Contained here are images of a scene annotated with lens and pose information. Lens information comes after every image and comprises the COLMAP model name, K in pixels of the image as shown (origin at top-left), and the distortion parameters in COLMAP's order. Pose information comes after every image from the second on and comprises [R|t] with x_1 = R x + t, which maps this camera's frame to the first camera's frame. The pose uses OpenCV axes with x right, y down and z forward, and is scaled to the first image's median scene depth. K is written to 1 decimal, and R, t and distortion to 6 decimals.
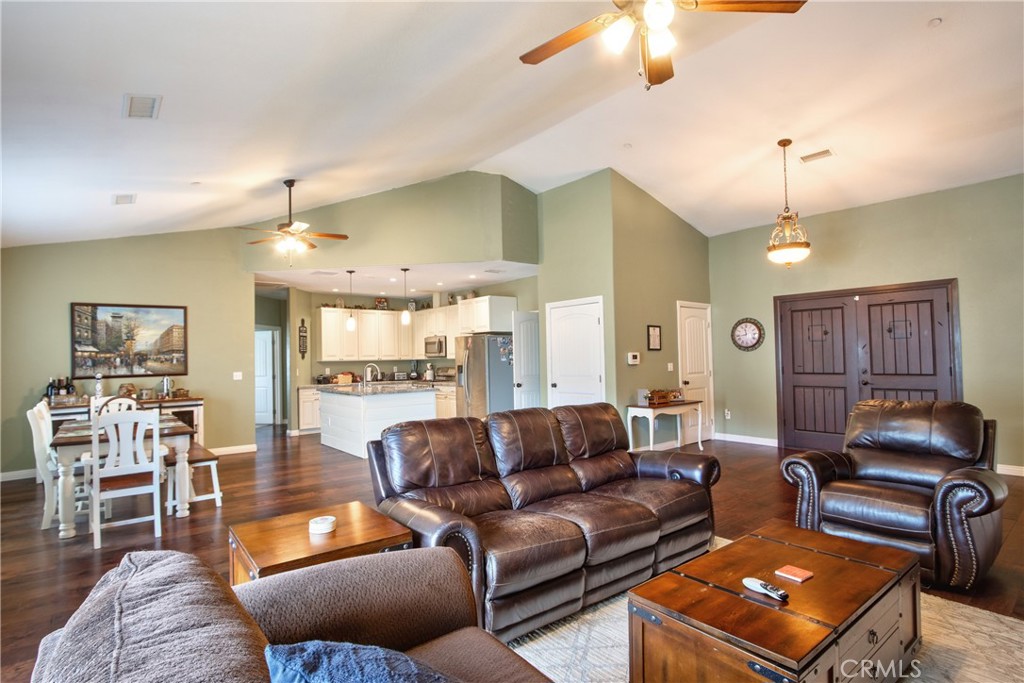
lens RADIAL K [[515.9, 0, 512.0], [0, 515.9, 341.5], [0, 0, 1]] dist [-0.004078, -0.000089]
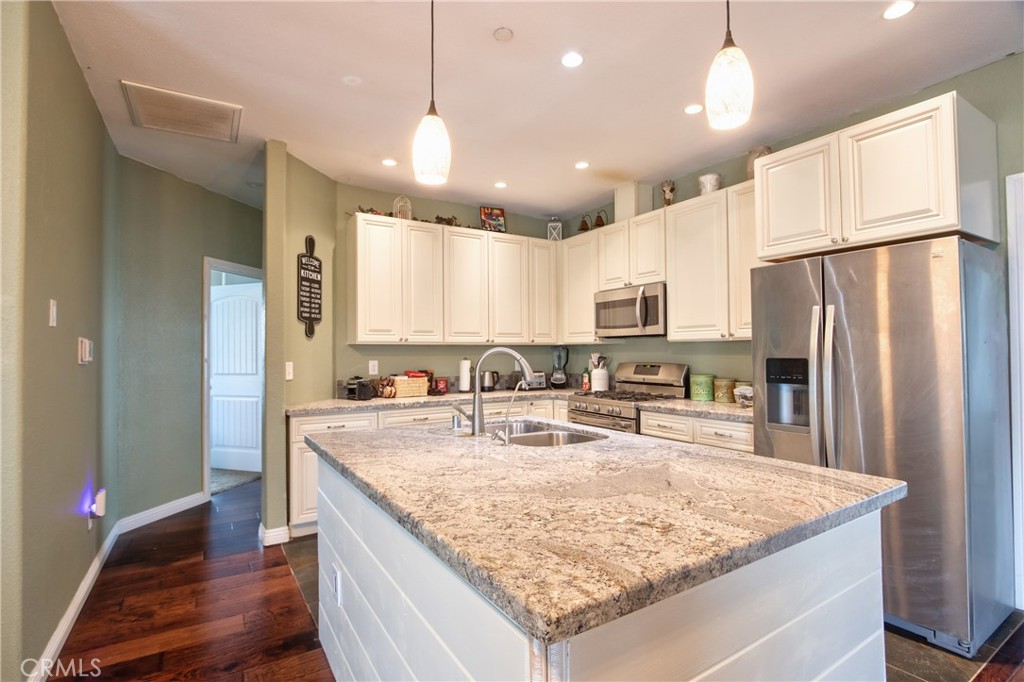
lens RADIAL K [[515.9, 0, 512.0], [0, 515.9, 341.0], [0, 0, 1]] dist [-0.004078, -0.000089]
pose [[0.989826, 0.010916, -0.141866, -0.181830], [-0.008697, 0.999830, 0.016250, 0.027325], [0.142019, -0.014851, 0.989753, 0.588457]]
